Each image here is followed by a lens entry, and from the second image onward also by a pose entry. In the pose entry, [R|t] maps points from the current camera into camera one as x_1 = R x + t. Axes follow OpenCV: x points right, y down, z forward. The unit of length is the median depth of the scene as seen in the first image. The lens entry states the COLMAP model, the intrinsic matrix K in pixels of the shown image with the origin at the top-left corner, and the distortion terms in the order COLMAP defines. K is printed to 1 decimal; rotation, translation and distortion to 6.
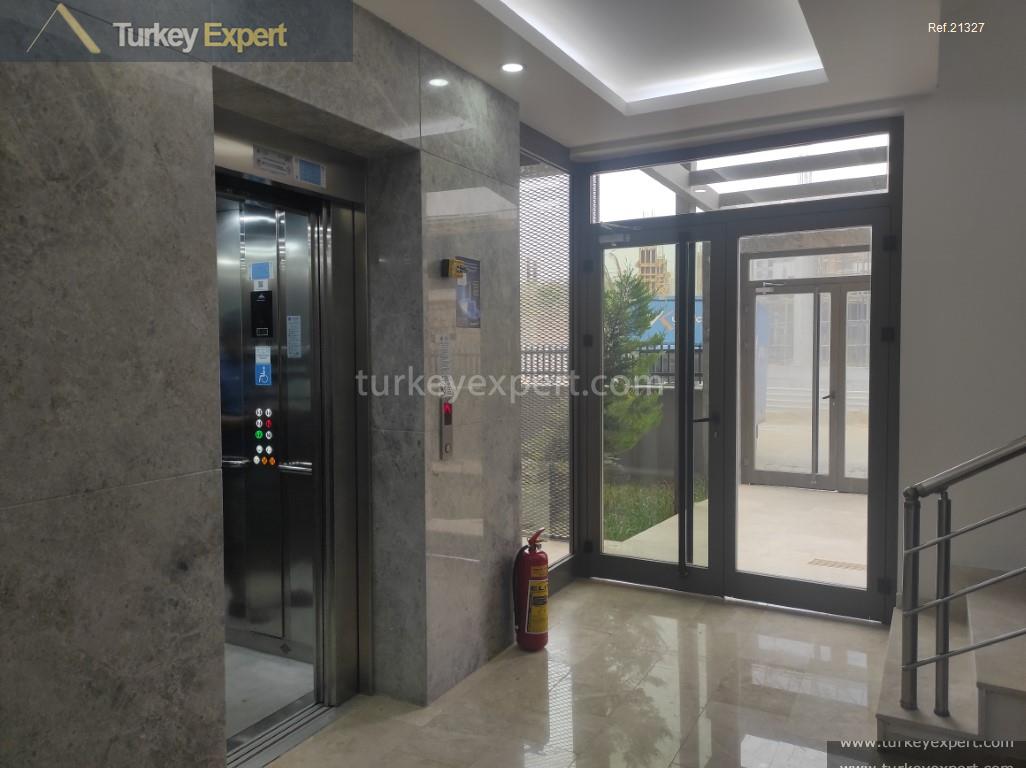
lens RADIAL K [[759.1, 0, 513.4], [0, 759.1, 386.5], [0, 0, 1]] dist [0.038129, -0.023498]
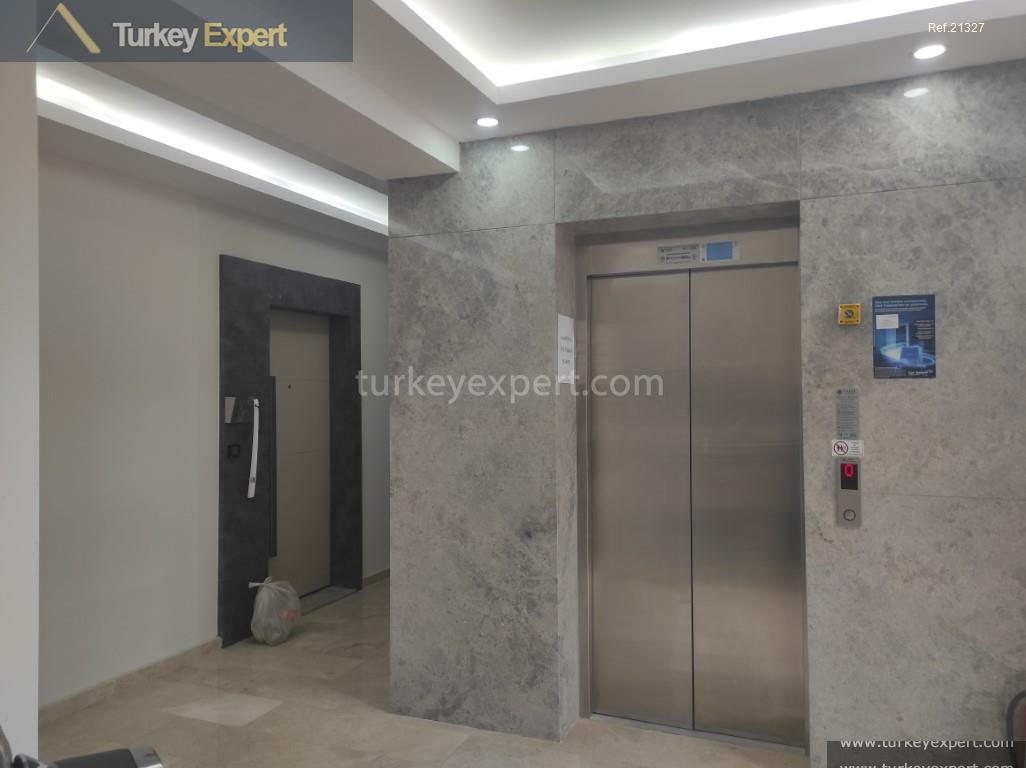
lens RADIAL K [[759.1, 0, 513.1], [0, 759.1, 380.9], [0, 0, 1]] dist [0.038129, -0.023498]
pose [[0.093805, -0.007701, -0.995561, 1.275985], [-0.044374, 0.998944, -0.011908, -0.078445], [0.994601, 0.045295, 0.093364, 0.858261]]
